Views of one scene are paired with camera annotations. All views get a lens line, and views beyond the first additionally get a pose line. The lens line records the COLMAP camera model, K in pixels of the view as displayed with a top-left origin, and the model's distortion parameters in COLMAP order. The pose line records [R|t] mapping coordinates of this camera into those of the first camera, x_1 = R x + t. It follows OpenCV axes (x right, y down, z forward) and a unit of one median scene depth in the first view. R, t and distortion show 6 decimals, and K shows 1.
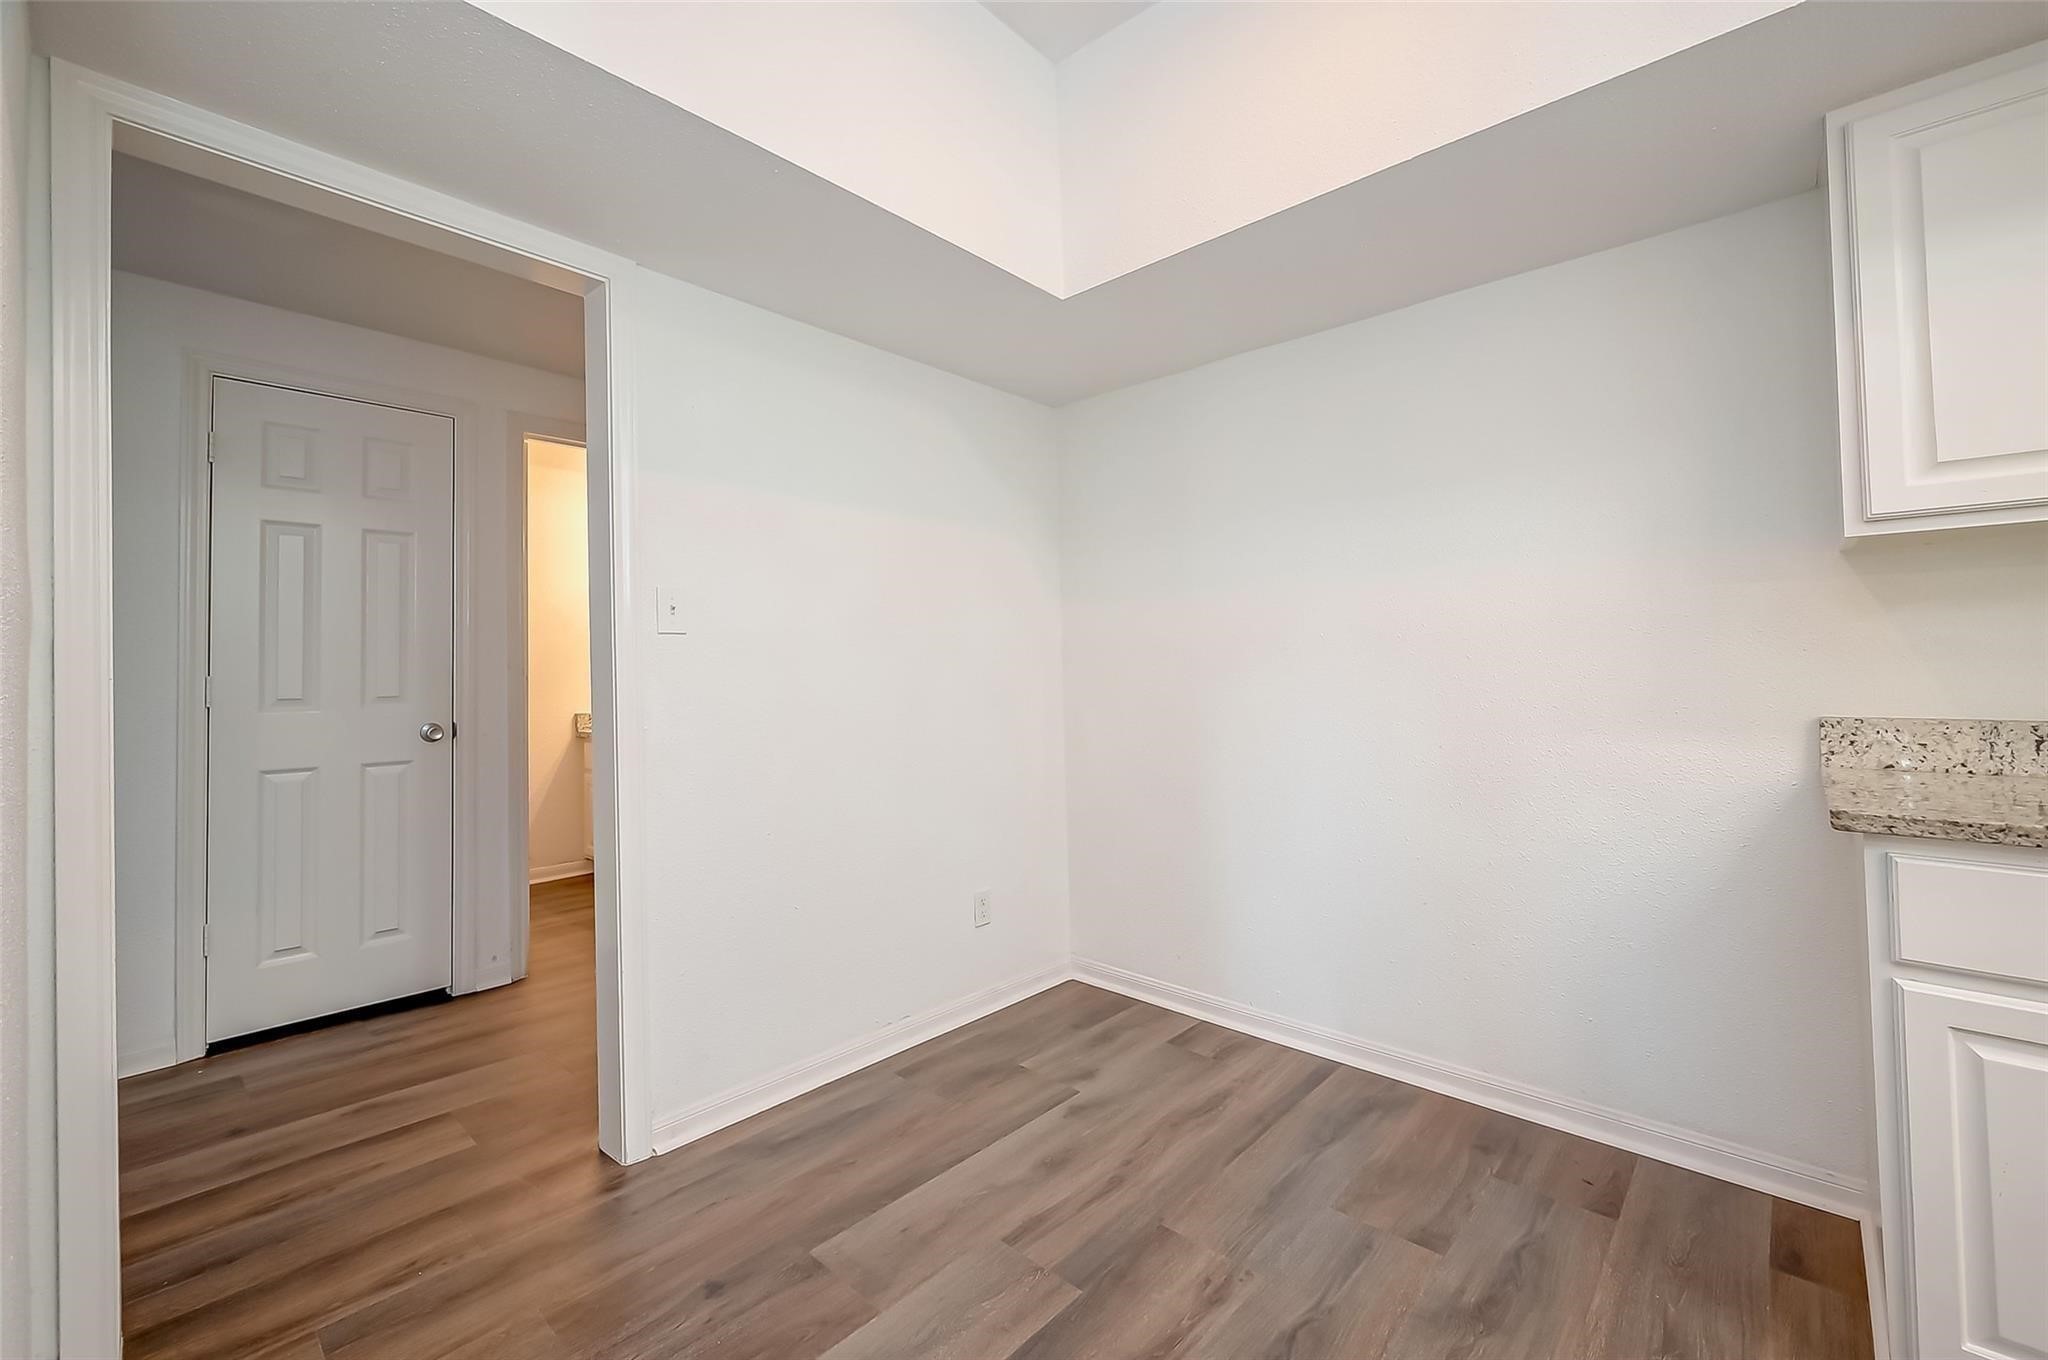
lens RADIAL K [[834.3, 0, 1059.6], [0, 834.3, 643.2], [0, 0, 1]] dist [0.003316, 0.000393]
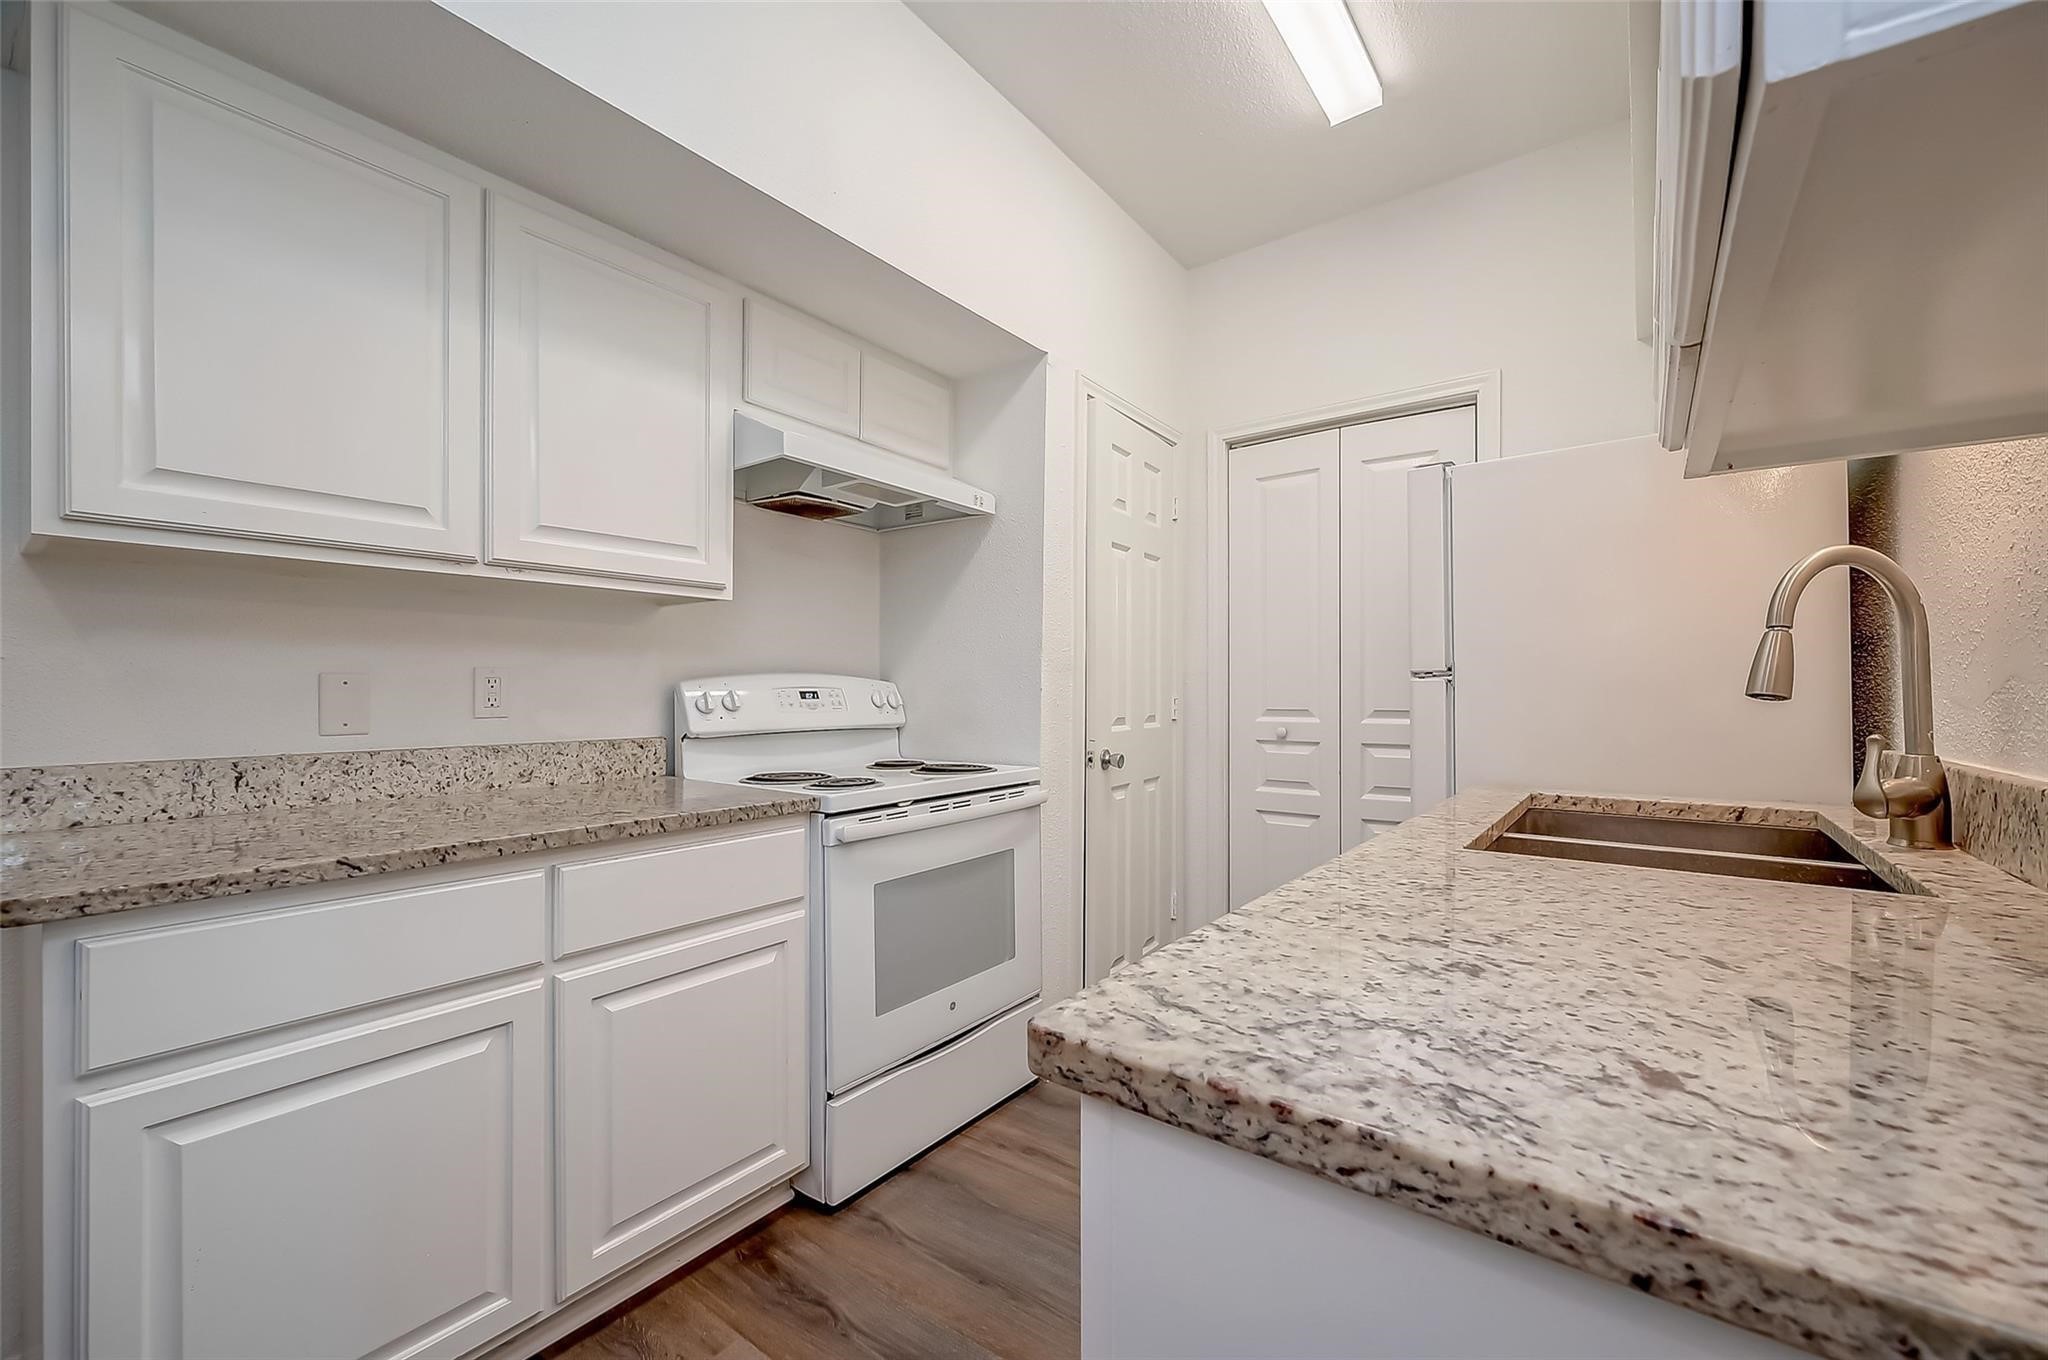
lens RADIAL K [[821.0, 0, 1020.0], [0, 821.0, 688.4], [0, 0, 1]] dist [-0.001342, 0.000017]
pose [[-0.072620, 0.017339, 0.997209, 0.119123], [-0.027702, 0.999428, -0.019395, 0.003926], [-0.996975, -0.029033, -0.072098, 0.138794]]
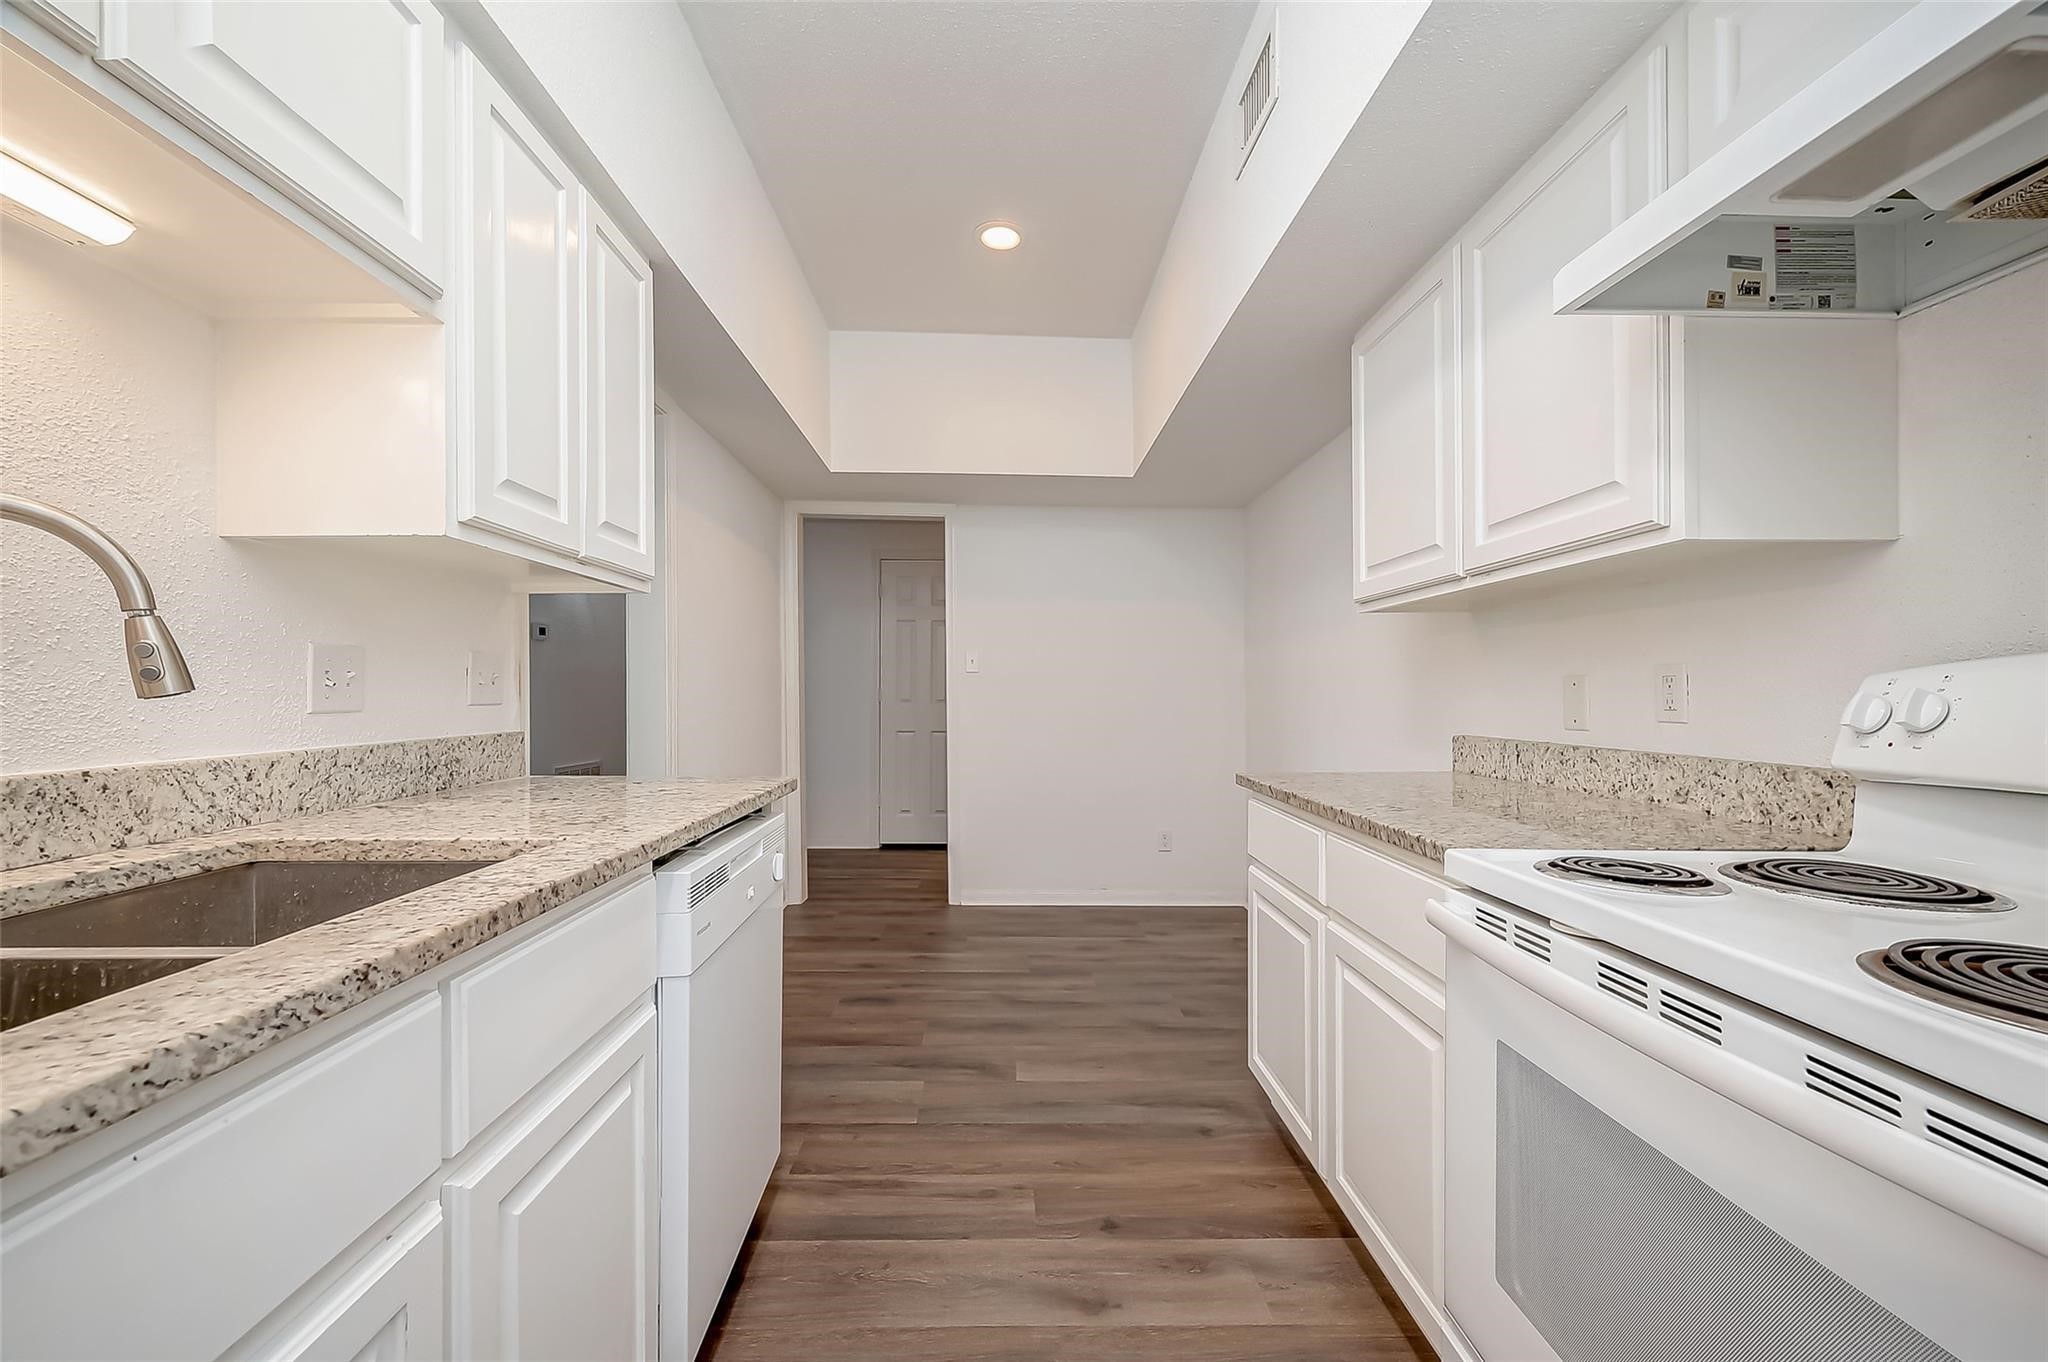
lens RADIAL K [[807.7, 0, 1035.1], [0, 807.7, 690.8], [0, 0, 1]] dist [0.000051, 0.000032]
pose [[0.695925, 0.014545, -0.717967, 1.472477], [0.009570, 0.999518, 0.029525, -0.030541], [0.718050, -0.027418, 0.695451, -0.430271]]
